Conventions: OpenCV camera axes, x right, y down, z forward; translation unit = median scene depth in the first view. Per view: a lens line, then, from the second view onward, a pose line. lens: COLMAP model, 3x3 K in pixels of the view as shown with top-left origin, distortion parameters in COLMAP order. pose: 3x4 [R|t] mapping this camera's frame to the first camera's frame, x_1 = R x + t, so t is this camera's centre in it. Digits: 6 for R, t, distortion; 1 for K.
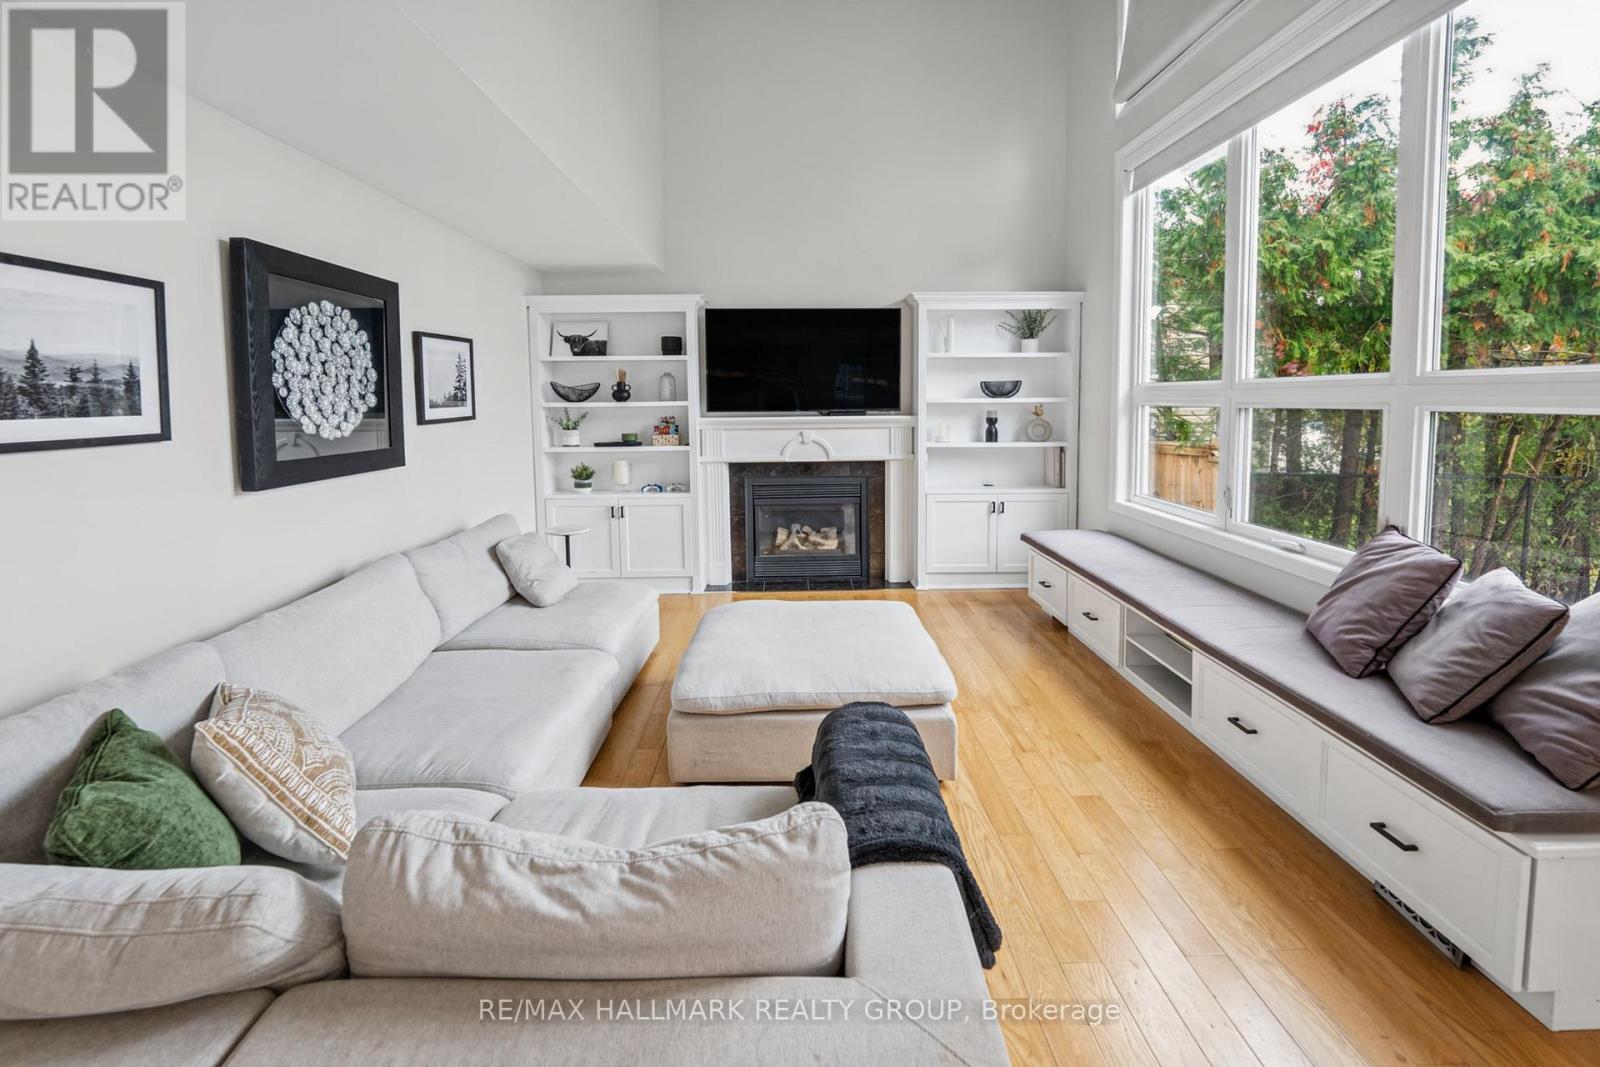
lens RADIAL K [[644.9, 0, 797.3], [0, 644.9, 515.3], [0, 0, 1]] dist [-0.001225, -0.005696]
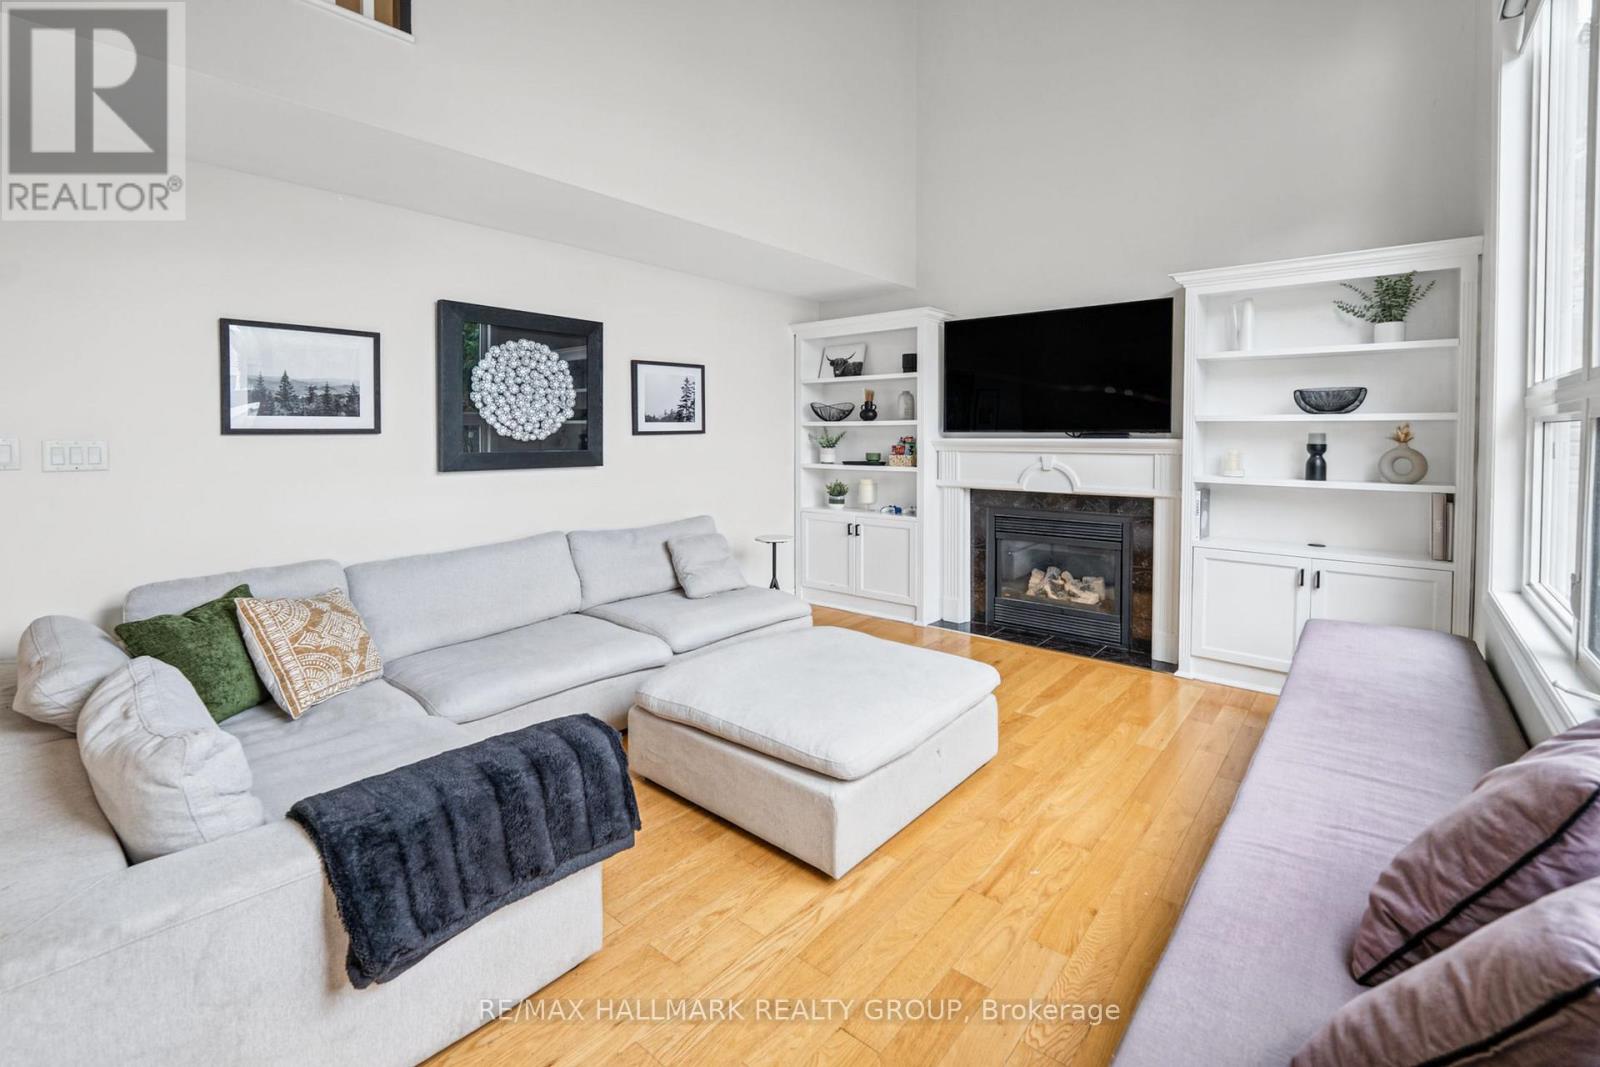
lens RADIAL K [[677.0, 0, 859.0], [0, 677.0, 524.2], [0, 0, 1]] dist [-0.003442, -0.000393]
pose [[0.783622, 0.090296, -0.614641, 0.383942], [-0.116845, 0.993145, -0.003068, -0.011465], [0.610150, 0.074222, 0.788801, 0.170870]]
